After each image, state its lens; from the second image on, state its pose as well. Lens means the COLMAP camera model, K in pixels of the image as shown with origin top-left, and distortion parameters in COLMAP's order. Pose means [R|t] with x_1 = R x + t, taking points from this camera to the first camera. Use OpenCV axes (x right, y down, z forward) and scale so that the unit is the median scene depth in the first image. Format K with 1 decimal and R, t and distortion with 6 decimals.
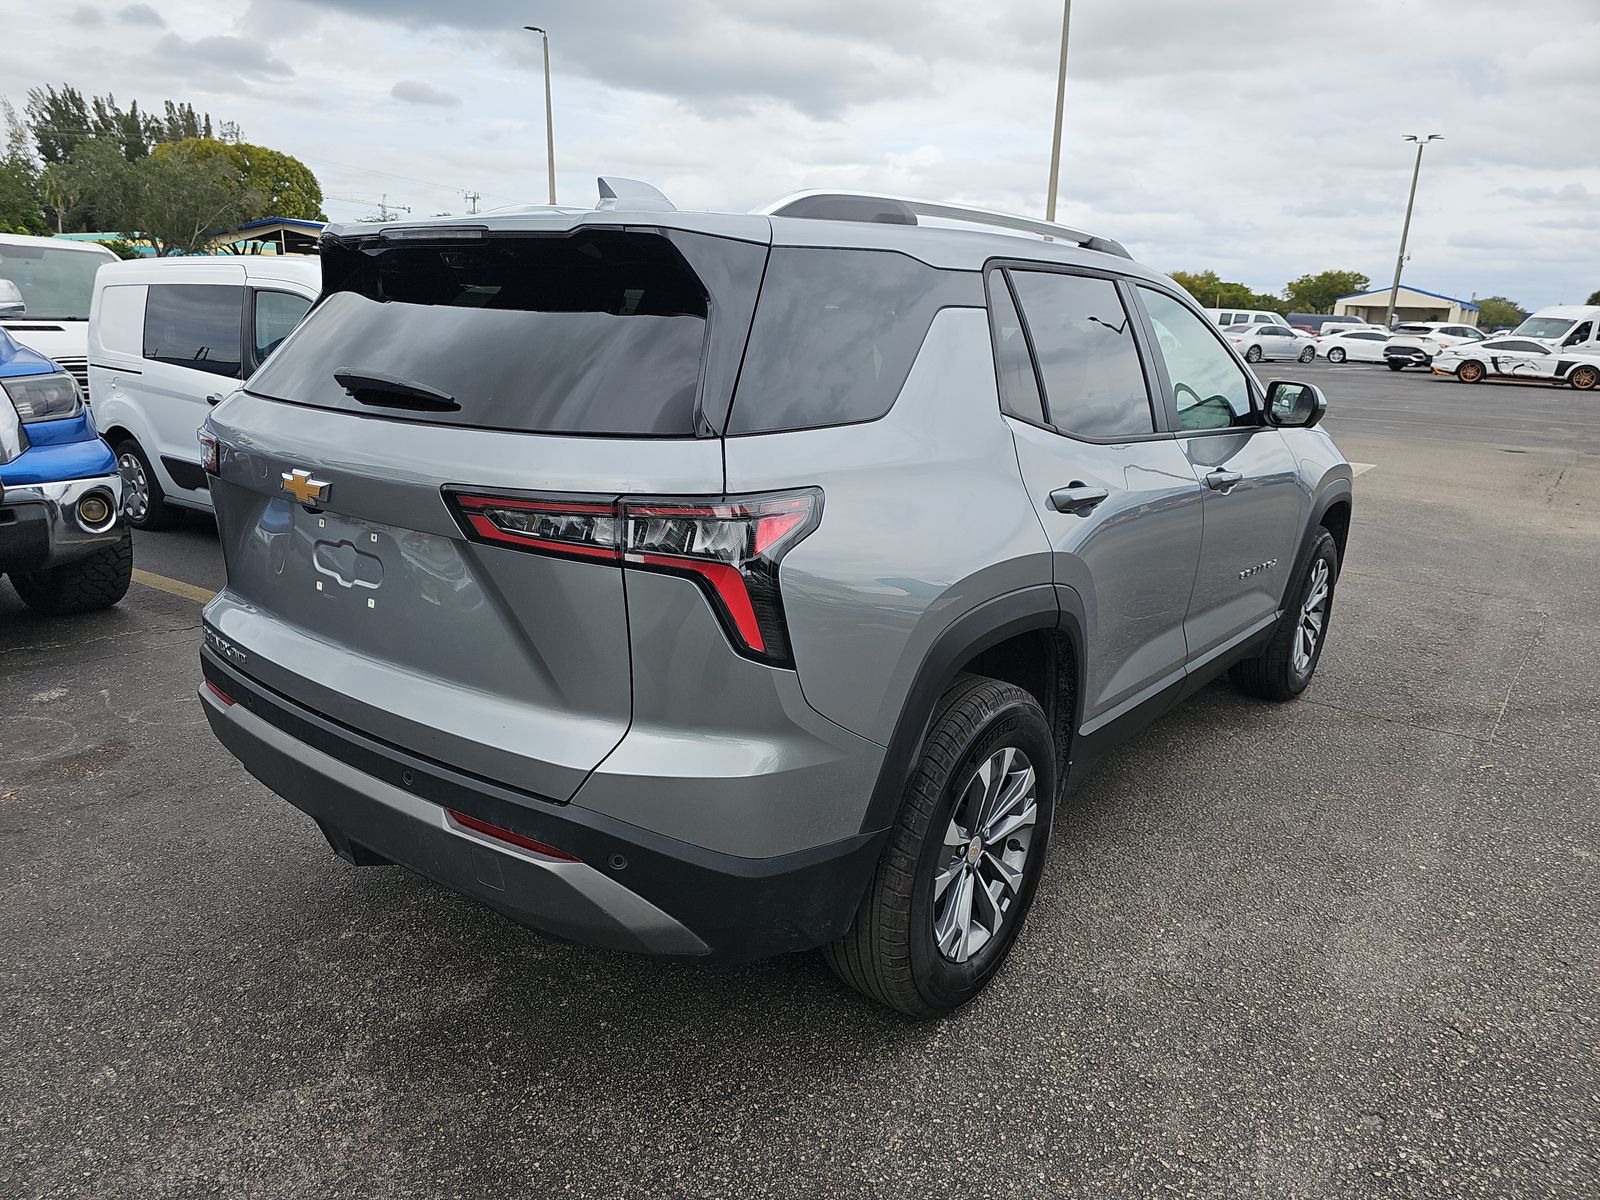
lens RADIAL K [[1060.5, 0, 795.9], [0, 1060.5, 601.4], [0, 0, 1]] dist [0.052667, -0.054505]
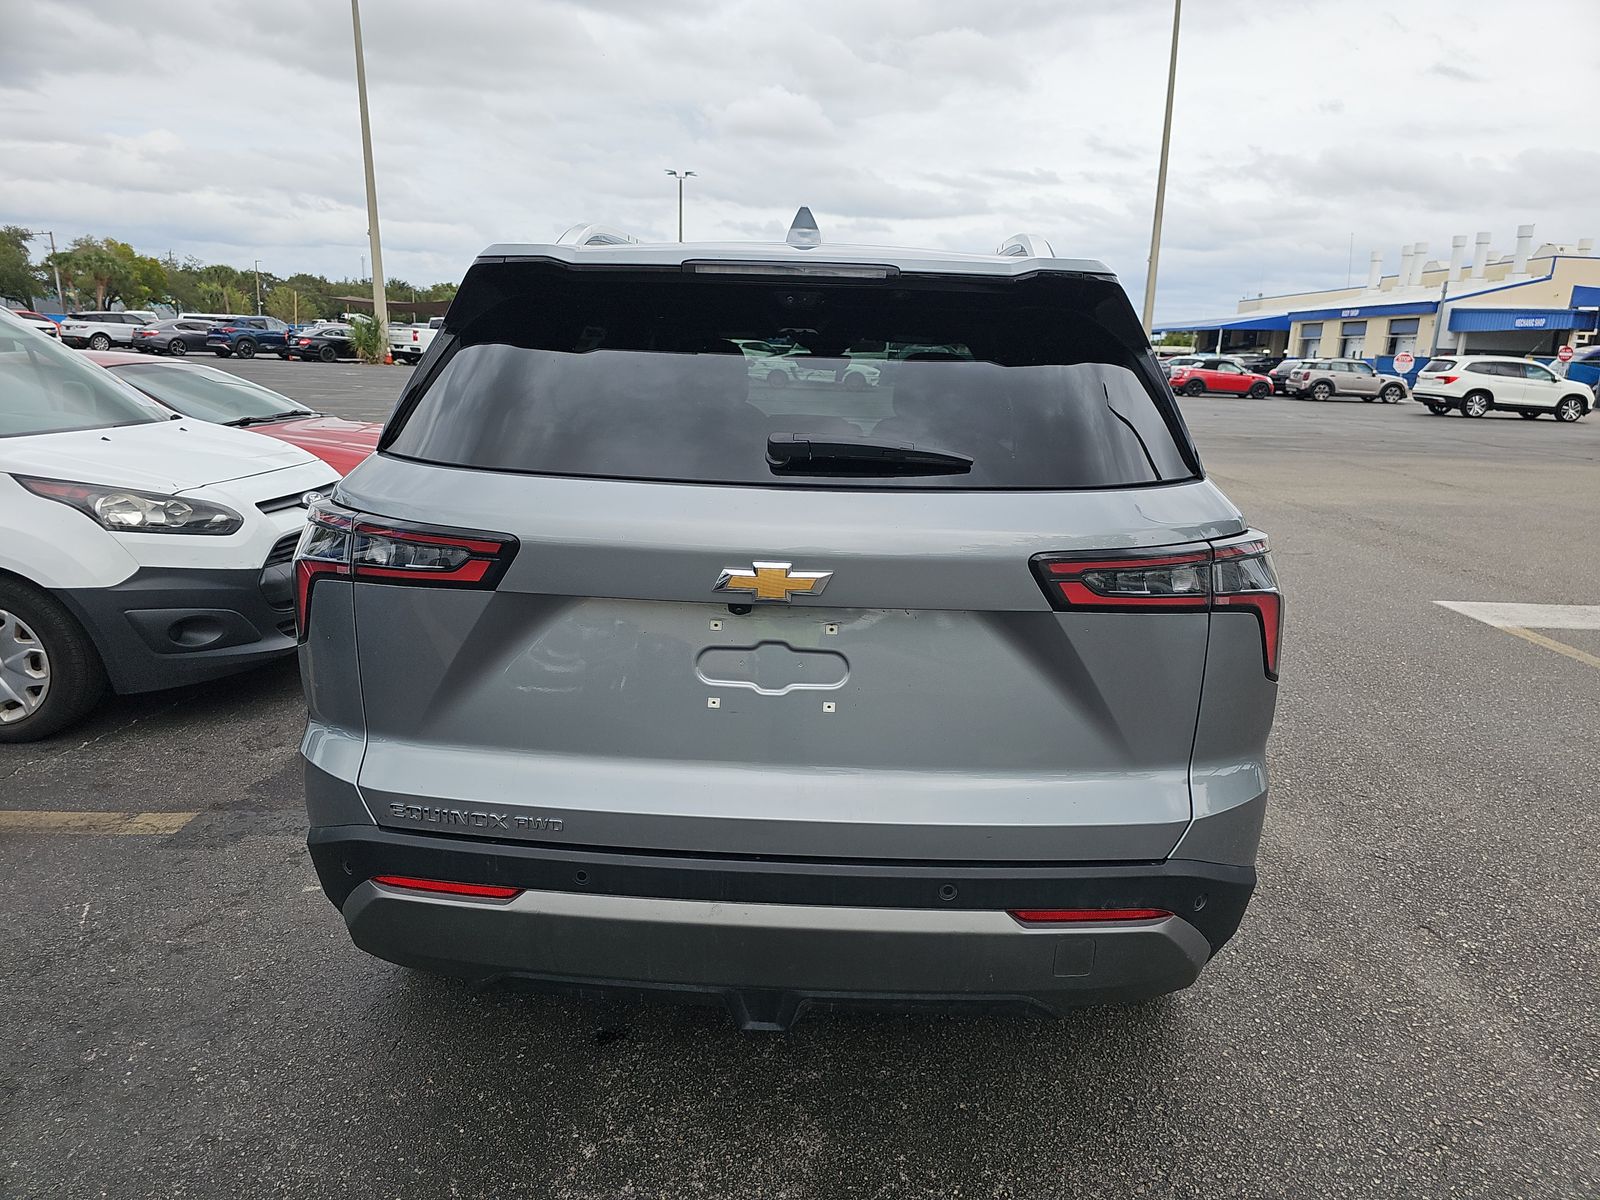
lens RADIAL K [[1060.5, 0, 795.9], [0, 1060.5, 601.4], [0, 0, 1]] dist [0.052667, -0.054505]
pose [[0.806088, -0.147570, 0.573101, -0.488635], [0.152199, 0.987532, 0.040208, -0.065795], [-0.571889, 0.054814, 0.818497, 0.180378]]
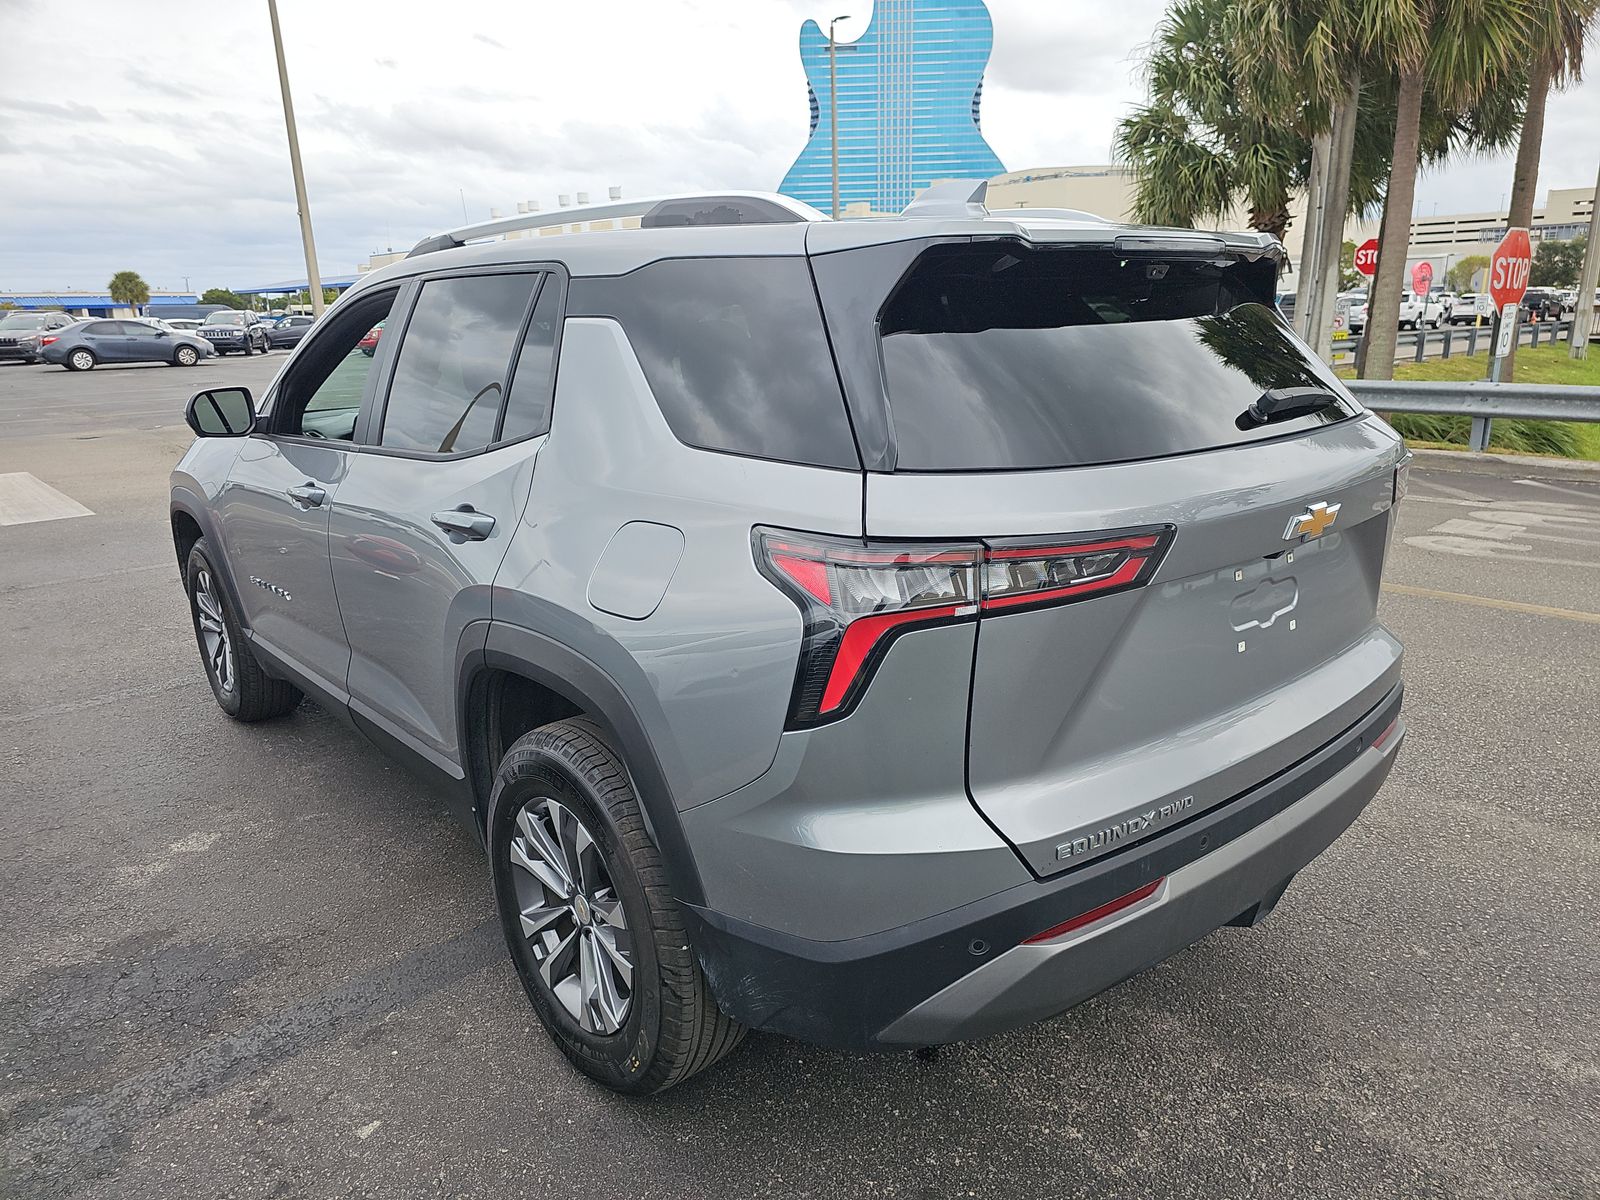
lens RADIAL K [[1060.5, 0, 795.9], [0, 1060.5, 601.4], [0, 0, 1]] dist [0.052667, -0.054505]
pose [[0.190145, -0.300344, 0.934686, -0.763120], [0.285428, 0.927843, 0.240080, -0.209210], [-0.939349, 0.221135, 0.262152, 0.640754]]
